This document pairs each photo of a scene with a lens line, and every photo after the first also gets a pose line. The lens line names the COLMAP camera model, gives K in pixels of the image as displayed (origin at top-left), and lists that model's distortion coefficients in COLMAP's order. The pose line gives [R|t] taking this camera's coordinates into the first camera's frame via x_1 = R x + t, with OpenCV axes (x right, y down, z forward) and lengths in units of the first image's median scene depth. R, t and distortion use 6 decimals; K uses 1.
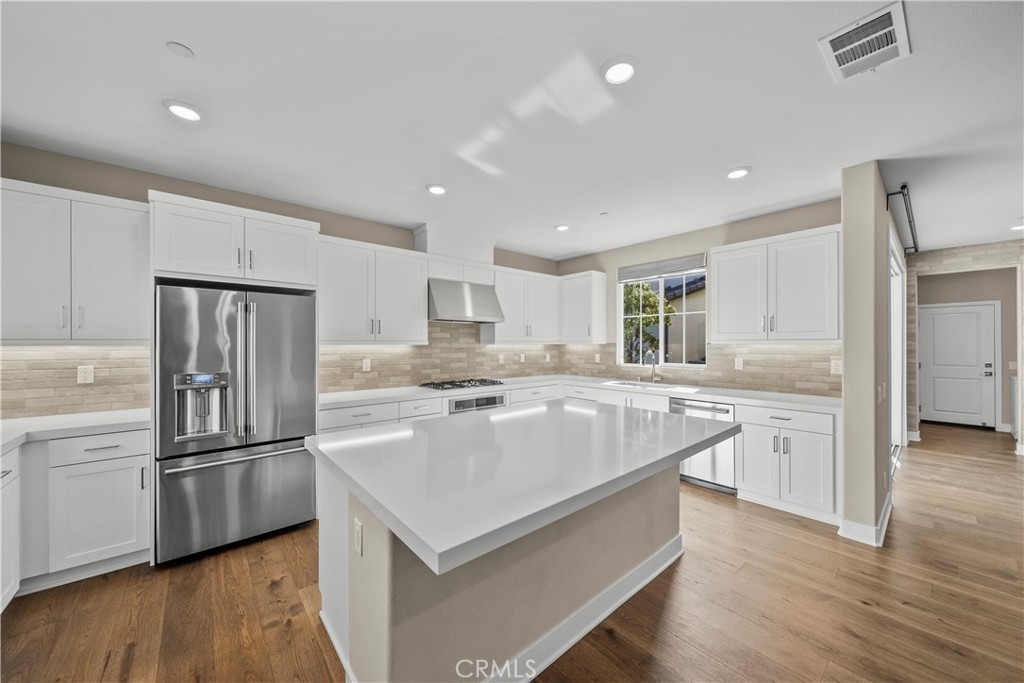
lens RADIAL K [[363.7, 0, 512.0], [0, 363.7, 342.4], [0, 0, 1]] dist [-0.000189, -0.000177]
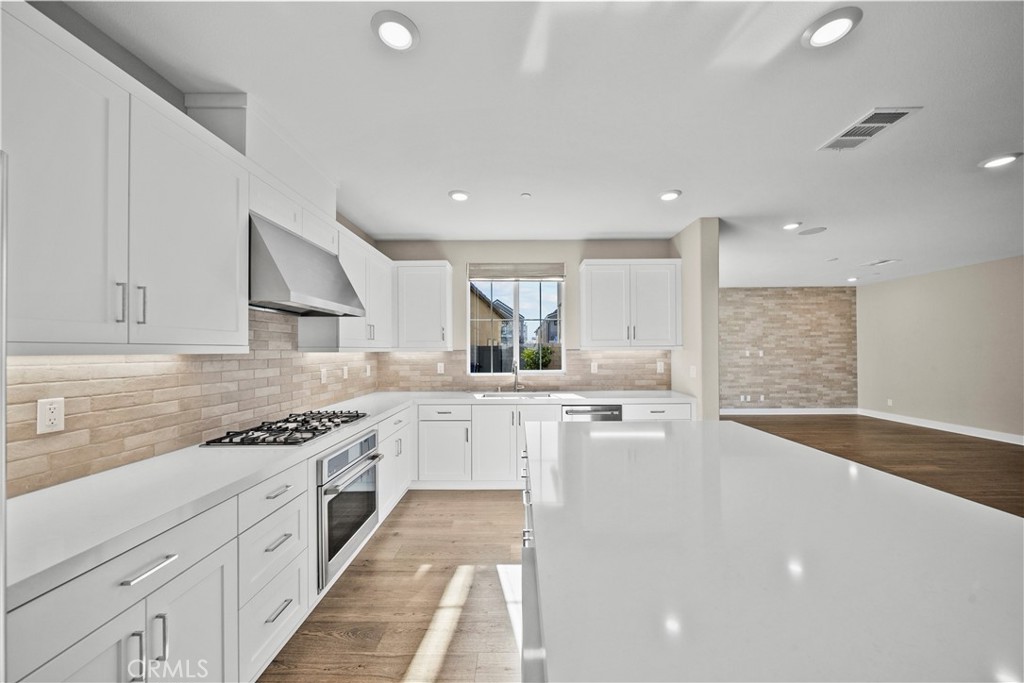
lens RADIAL K [[363.7, 0, 514.3], [0, 363.7, 344.8], [0, 0, 1]] dist [-0.000189, -0.000177]
pose [[0.656405, 0.008335, 0.754363, -0.324450], [0.002765, 0.999906, -0.013453, 0.002523], [-0.754404, 0.010916, 0.656320, 0.392020]]
